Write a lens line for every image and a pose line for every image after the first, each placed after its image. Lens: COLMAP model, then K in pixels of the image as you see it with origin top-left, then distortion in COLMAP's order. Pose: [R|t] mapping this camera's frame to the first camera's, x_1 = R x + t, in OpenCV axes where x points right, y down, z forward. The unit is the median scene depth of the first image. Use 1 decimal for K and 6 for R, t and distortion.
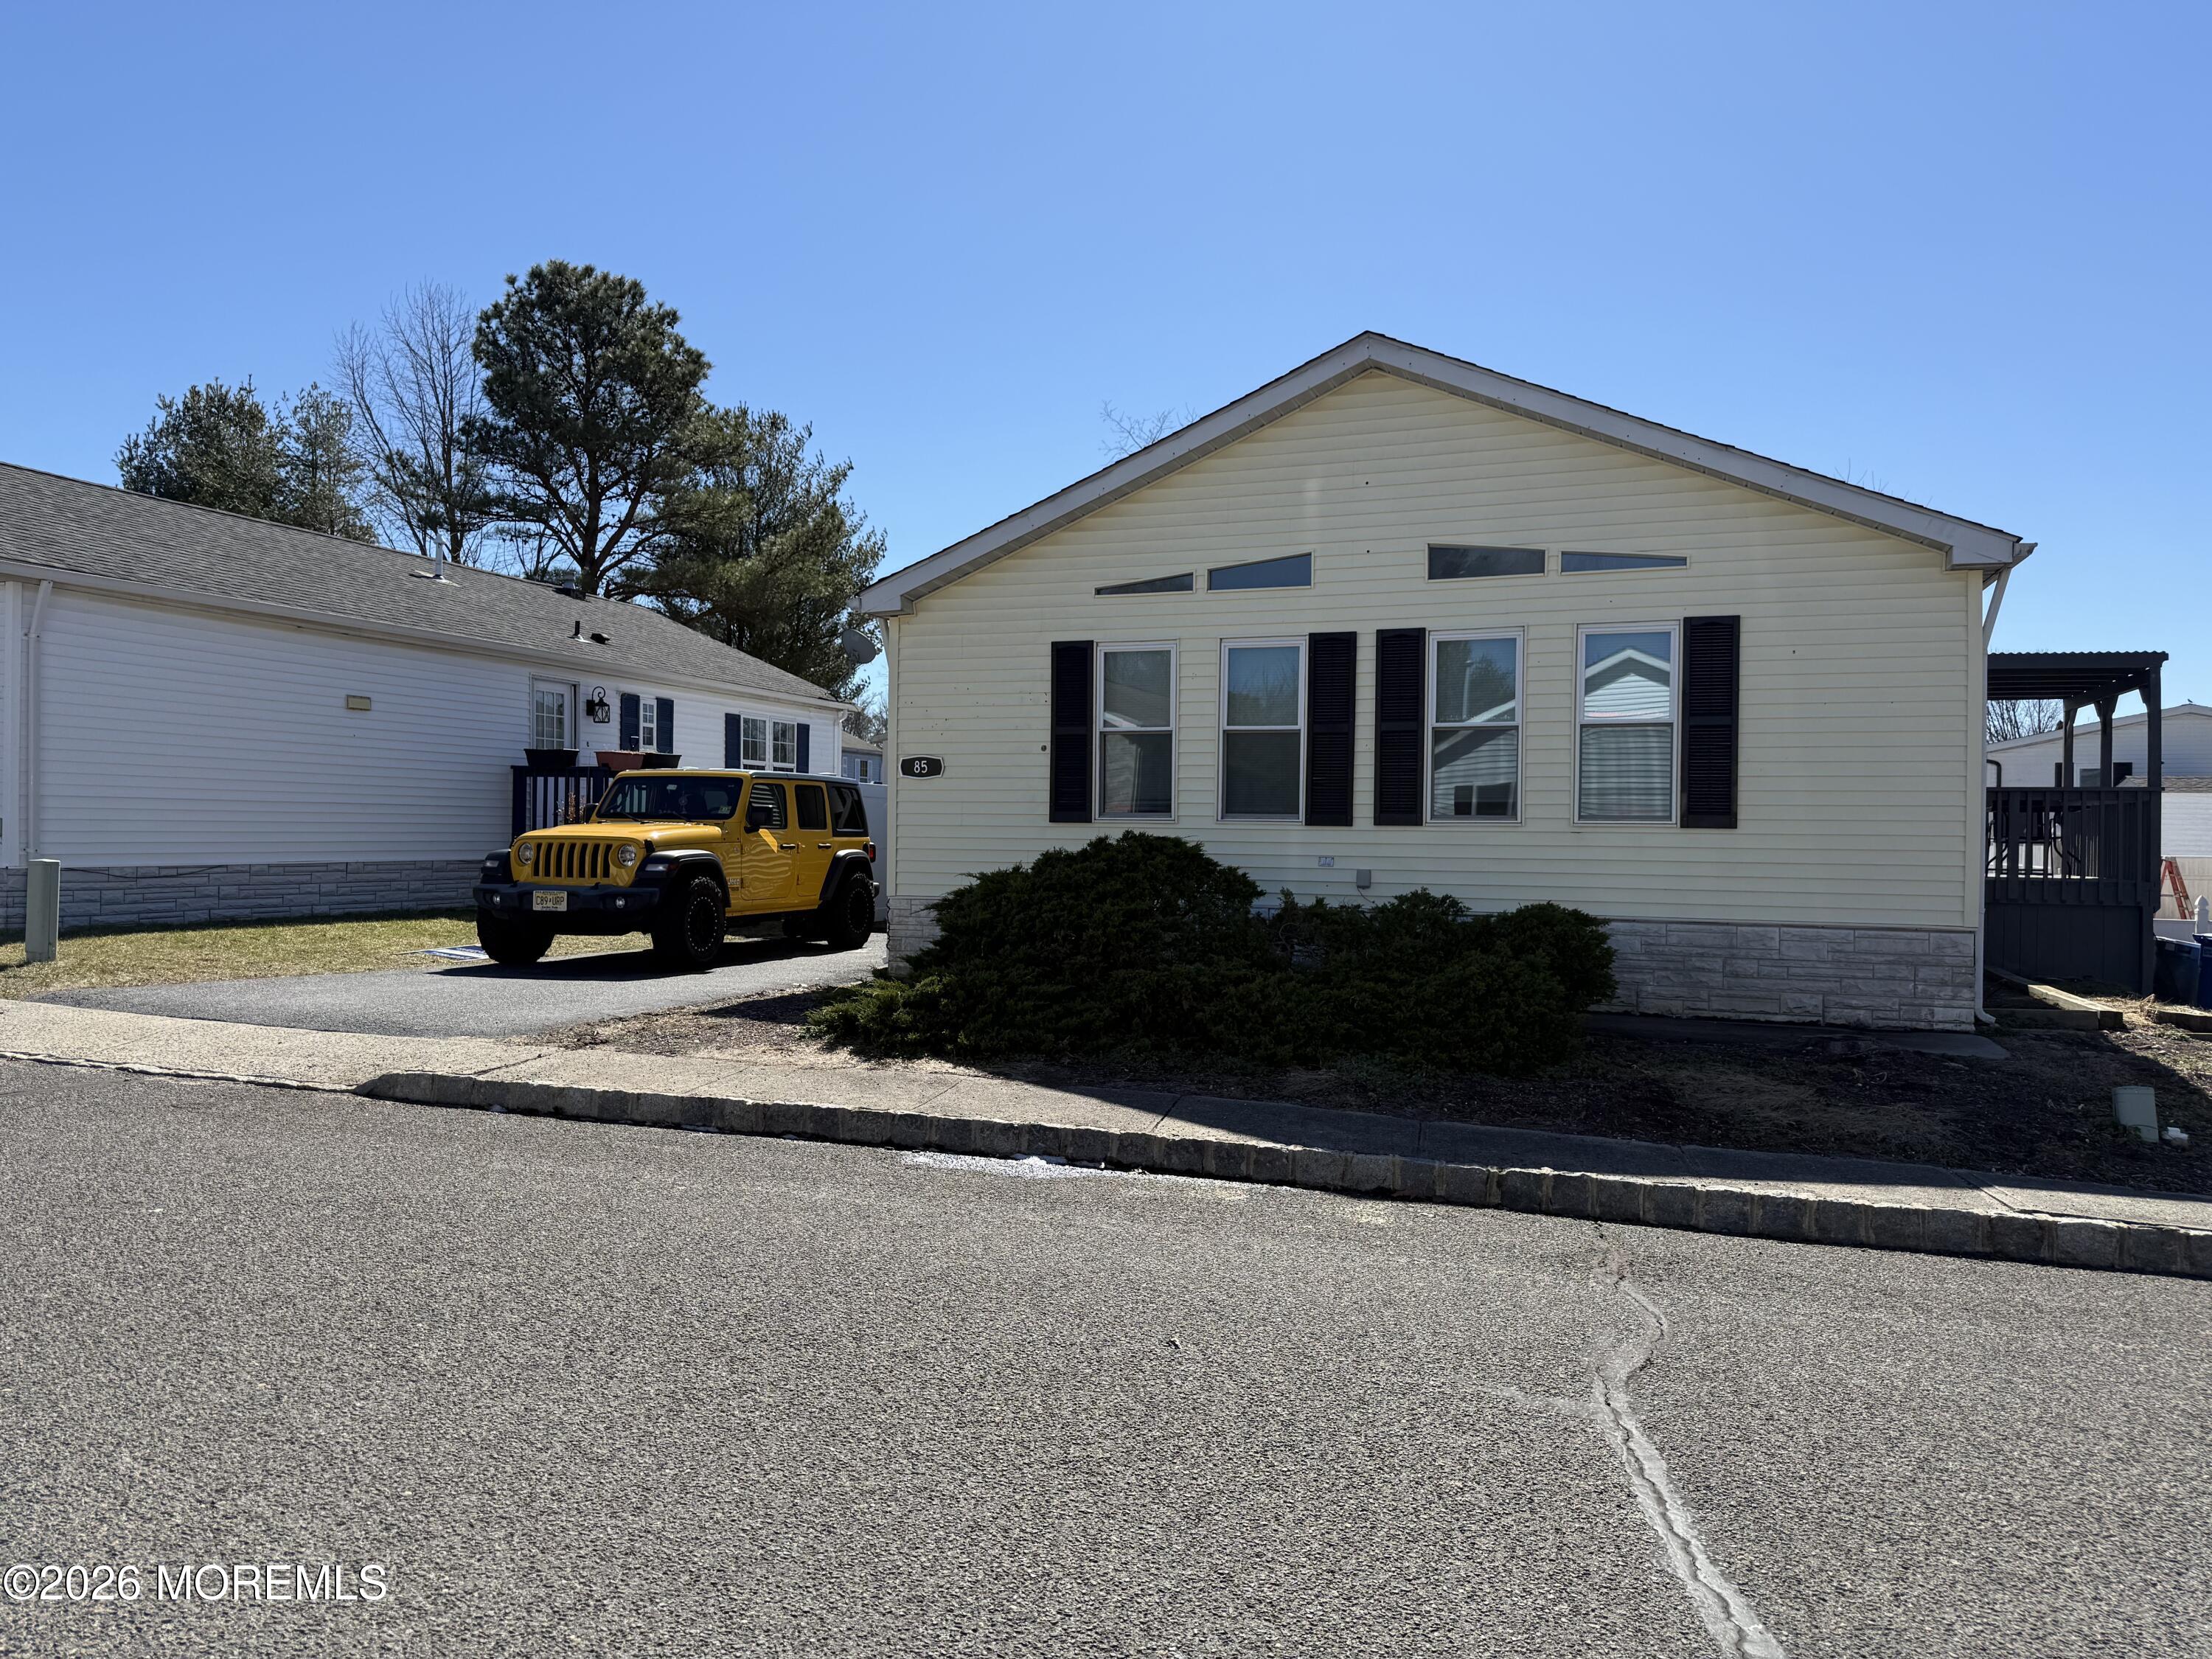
lens RADIAL K [[1578.1, 0, 1111.7], [0, 1578.1, 854.8], [0, 0, 1]] dist [0.159511, -0.359768]
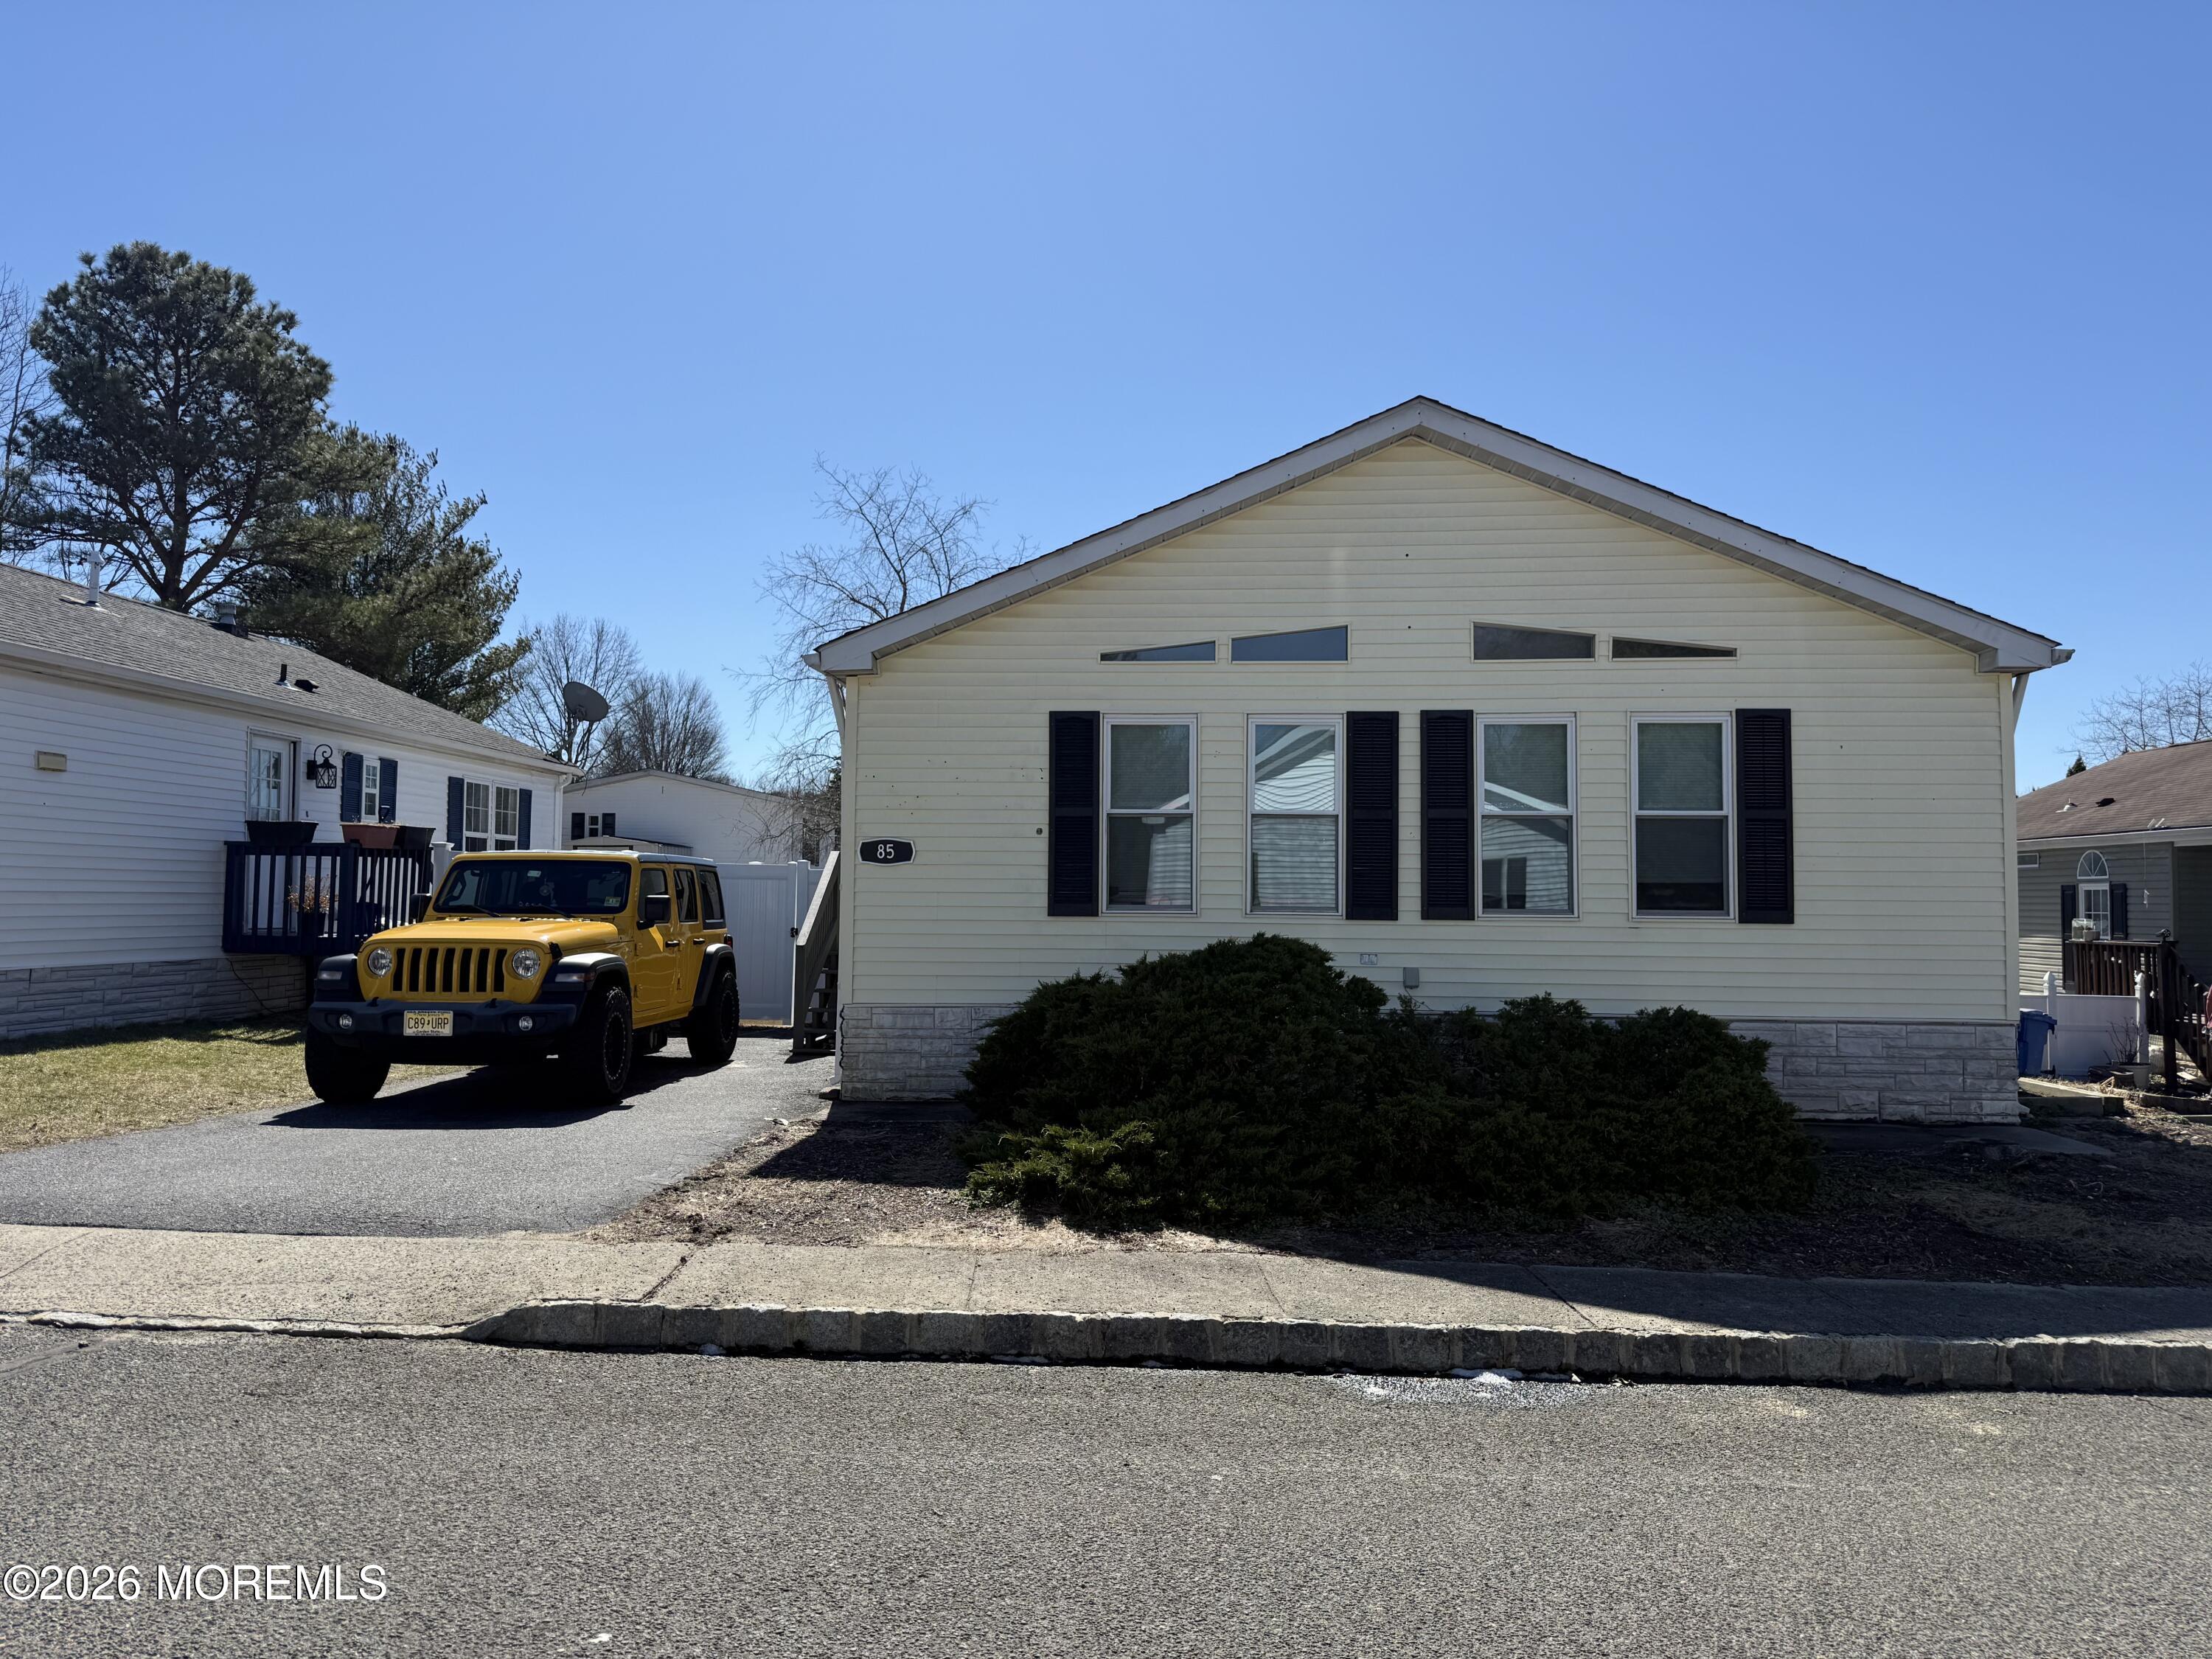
lens RADIAL K [[1563.0, 0, 1061.7], [0, 1563.0, 832.7], [0, 0, 1]] dist [0.074207, -0.107209]
pose [[0.958699, 0.007251, 0.284329, -0.277954], [0.007456, 0.998691, -0.050610, -0.023189], [-0.284324, 0.050640, 0.957390, 0.169870]]
